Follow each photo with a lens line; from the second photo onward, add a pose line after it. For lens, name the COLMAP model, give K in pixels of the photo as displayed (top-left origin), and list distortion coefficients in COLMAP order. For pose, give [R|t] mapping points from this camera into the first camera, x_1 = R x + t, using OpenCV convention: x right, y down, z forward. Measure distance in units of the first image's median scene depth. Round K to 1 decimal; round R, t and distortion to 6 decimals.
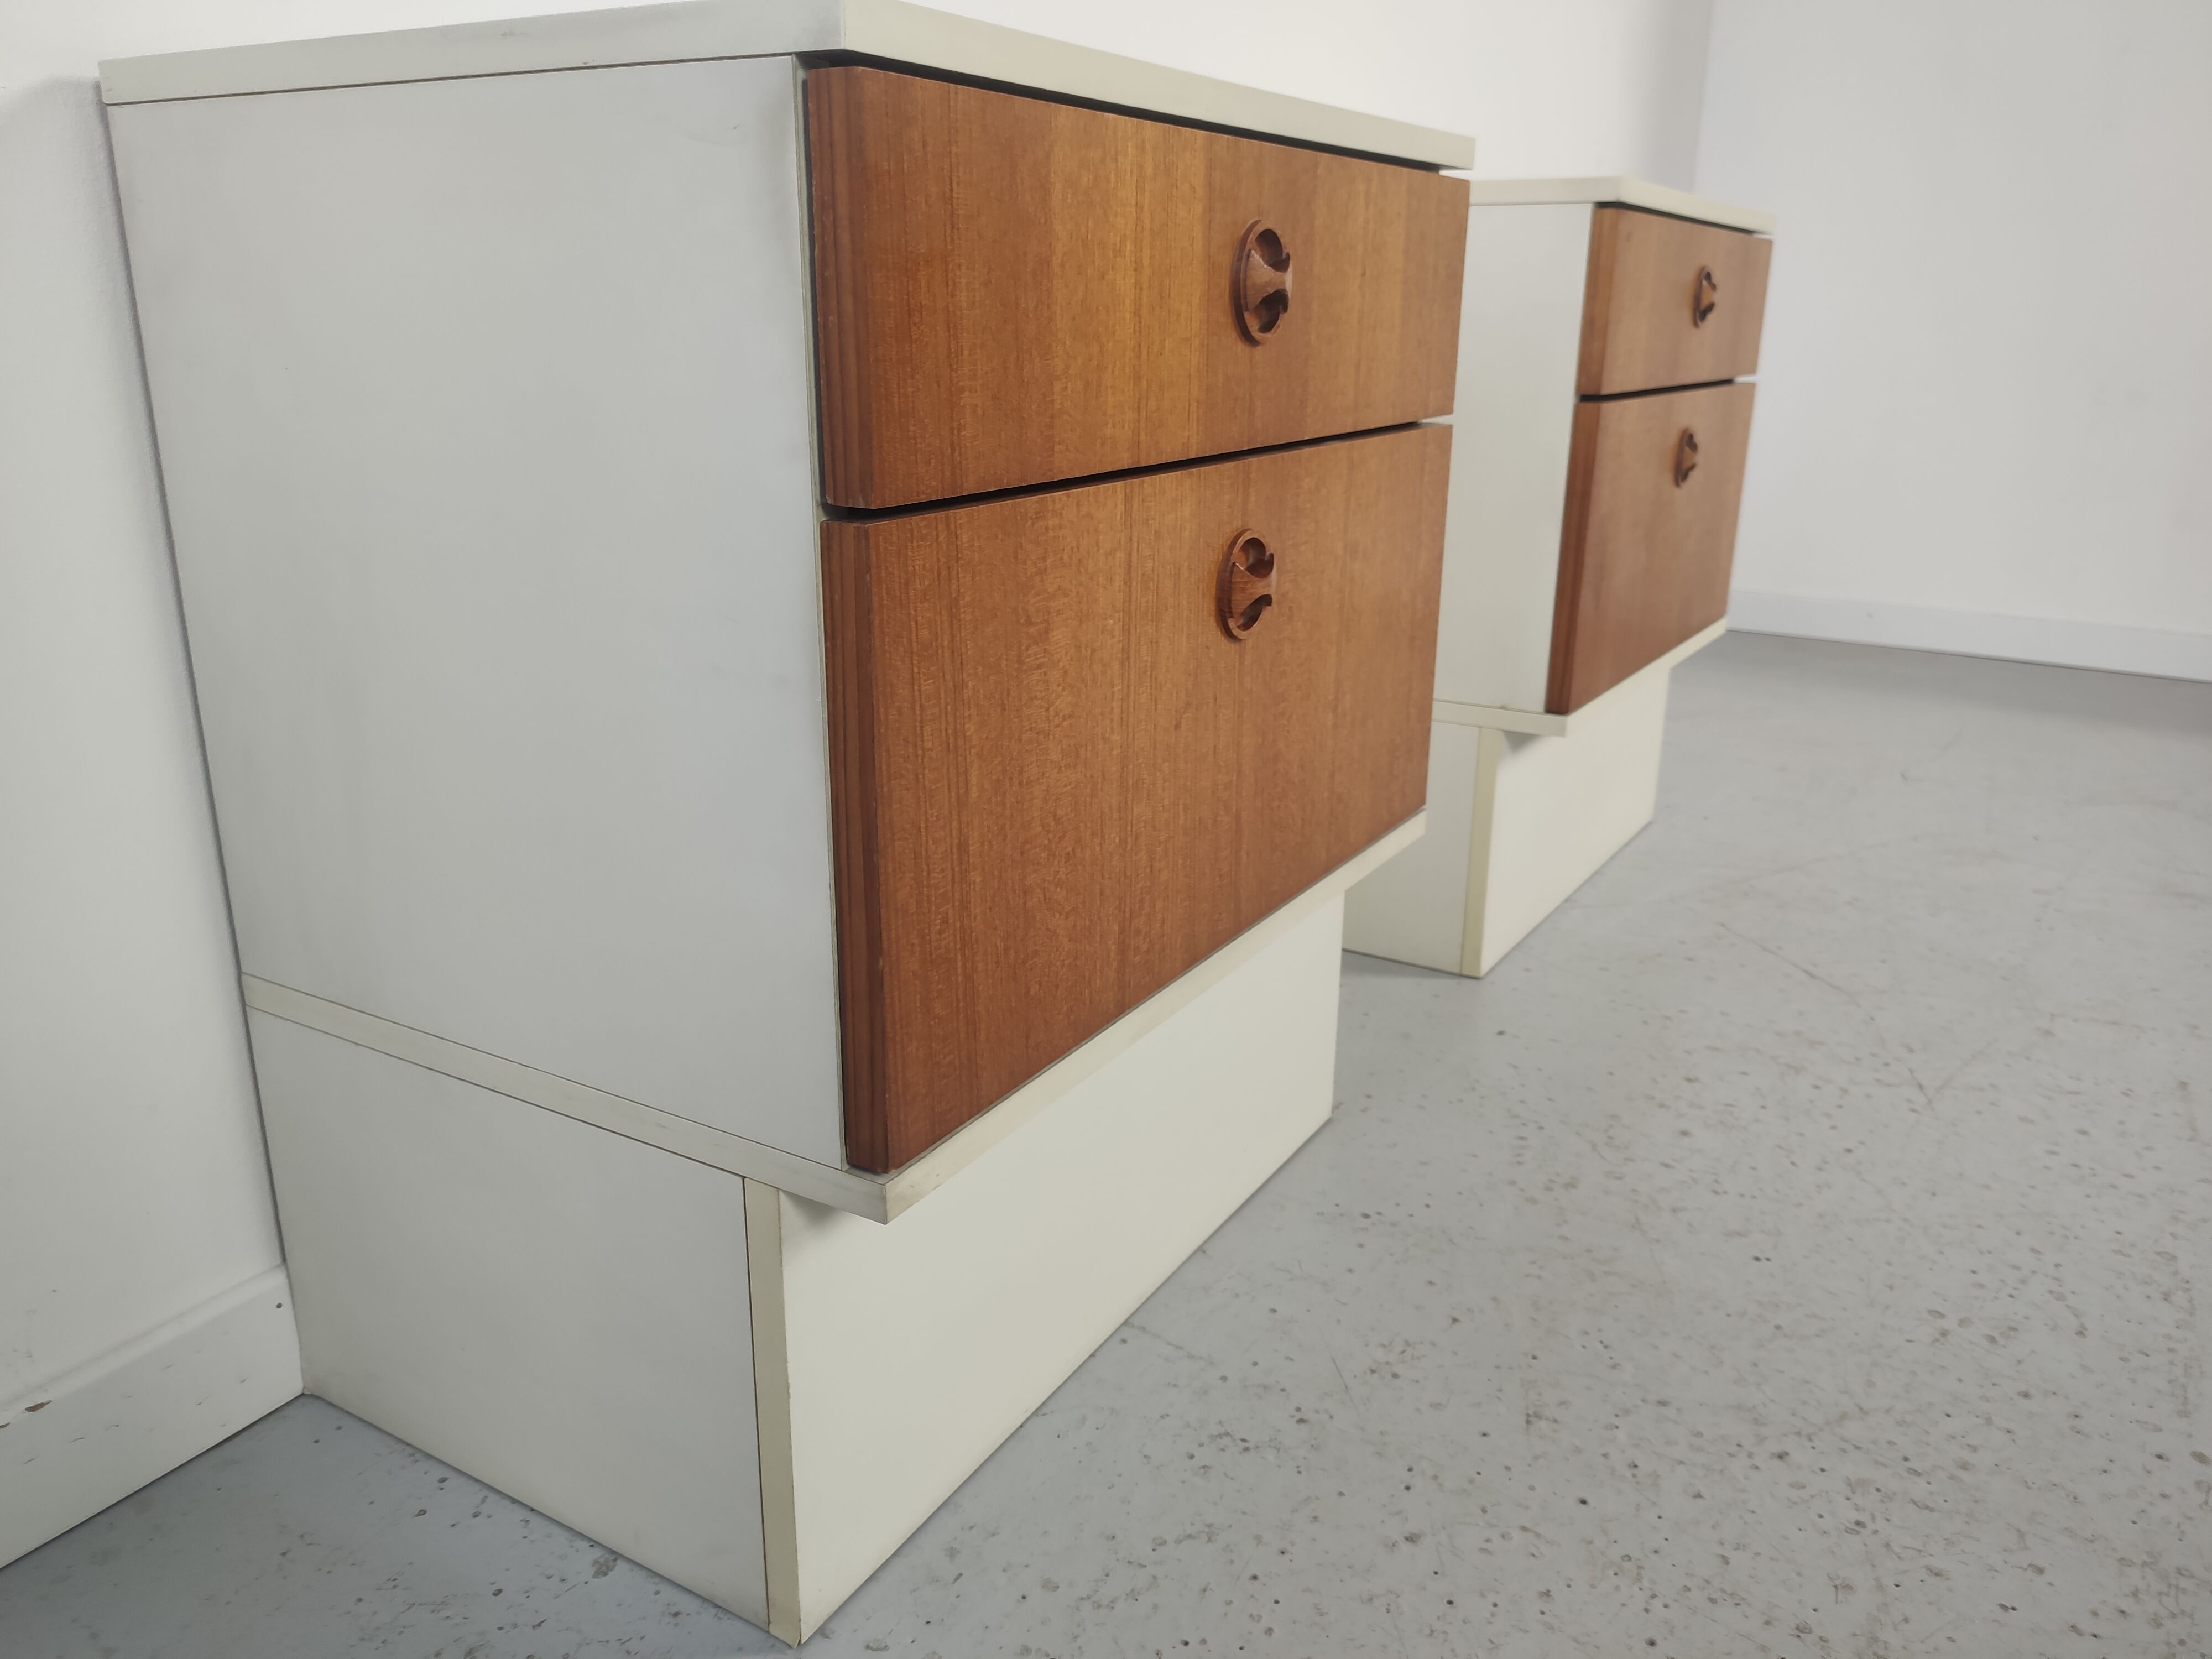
lens RADIAL K [[1687.3, 0, 1105.9], [0, 1687.3, 839.7], [0, 0, 1]] dist [0.057758, -0.082746]
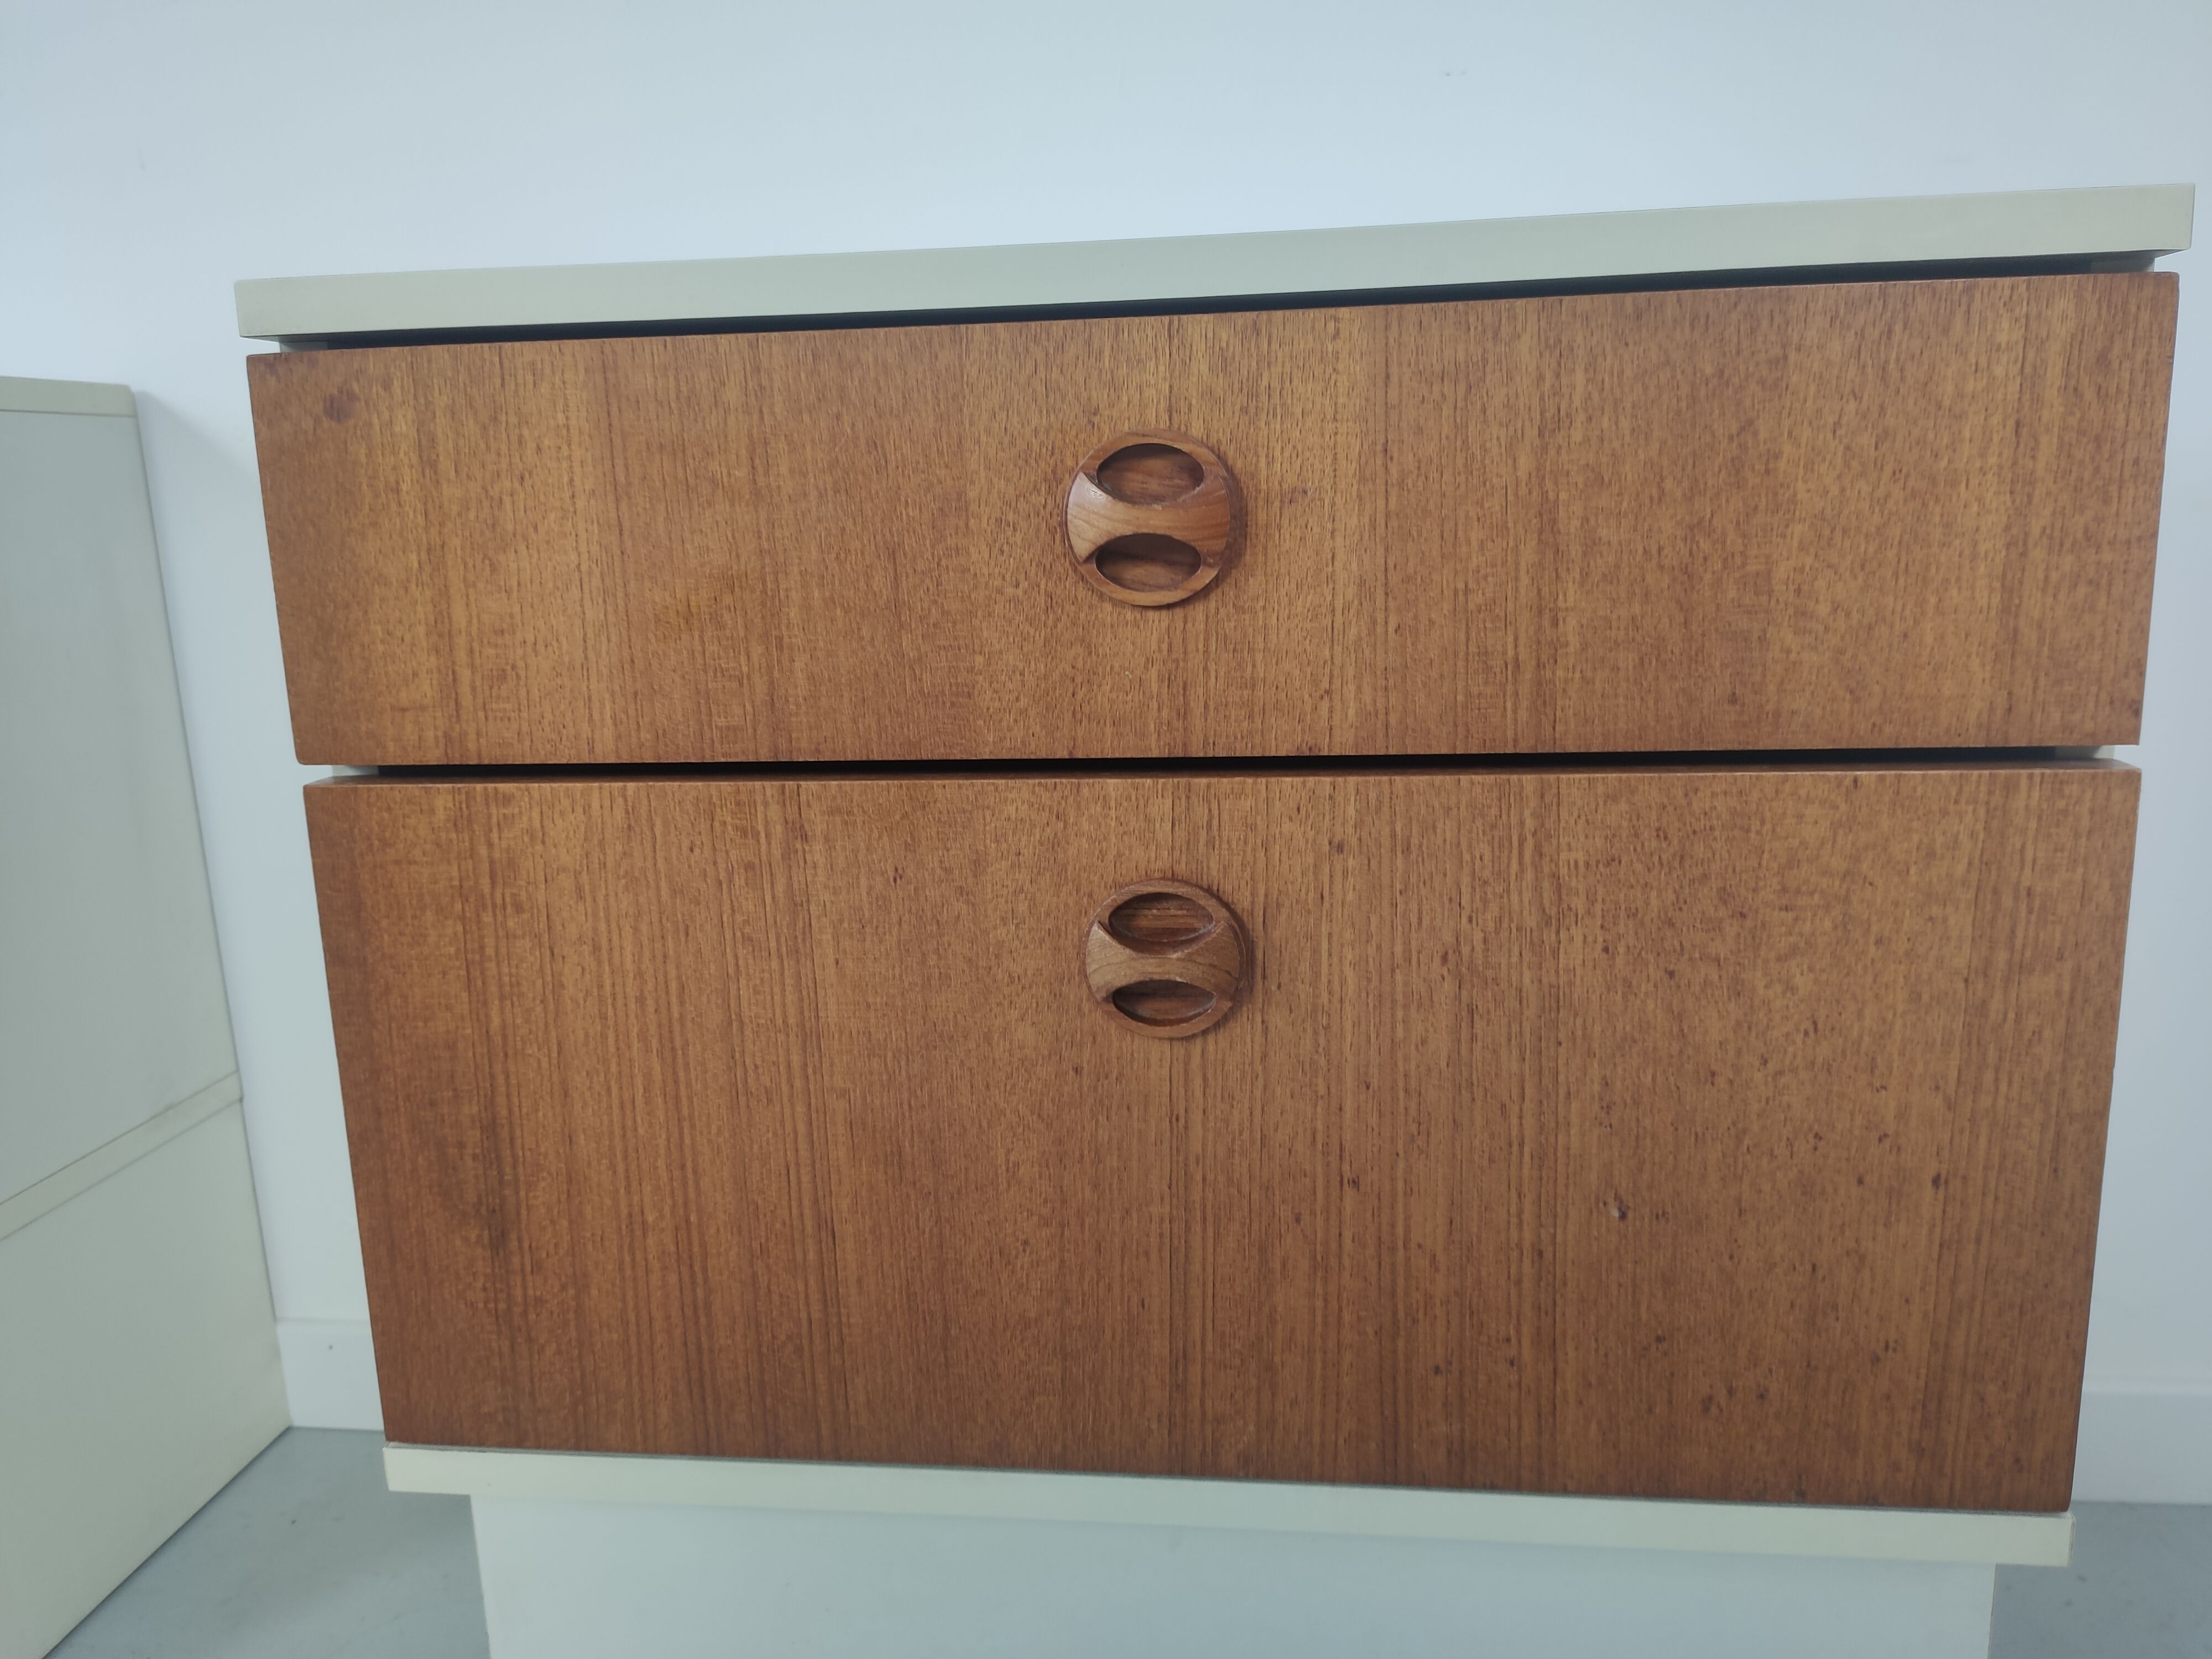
lens RADIAL K [[1687.3, 0, 1097.5], [0, 1687.3, 824.9], [0, 0, 1]] dist [0.057758, -0.082746]
pose [[0.413091, 0.157491, -0.896968, 1.252239], [-0.236122, 0.969773, 0.061529, -0.524101], [0.879546, 0.186377, 0.437792, 1.610113]]
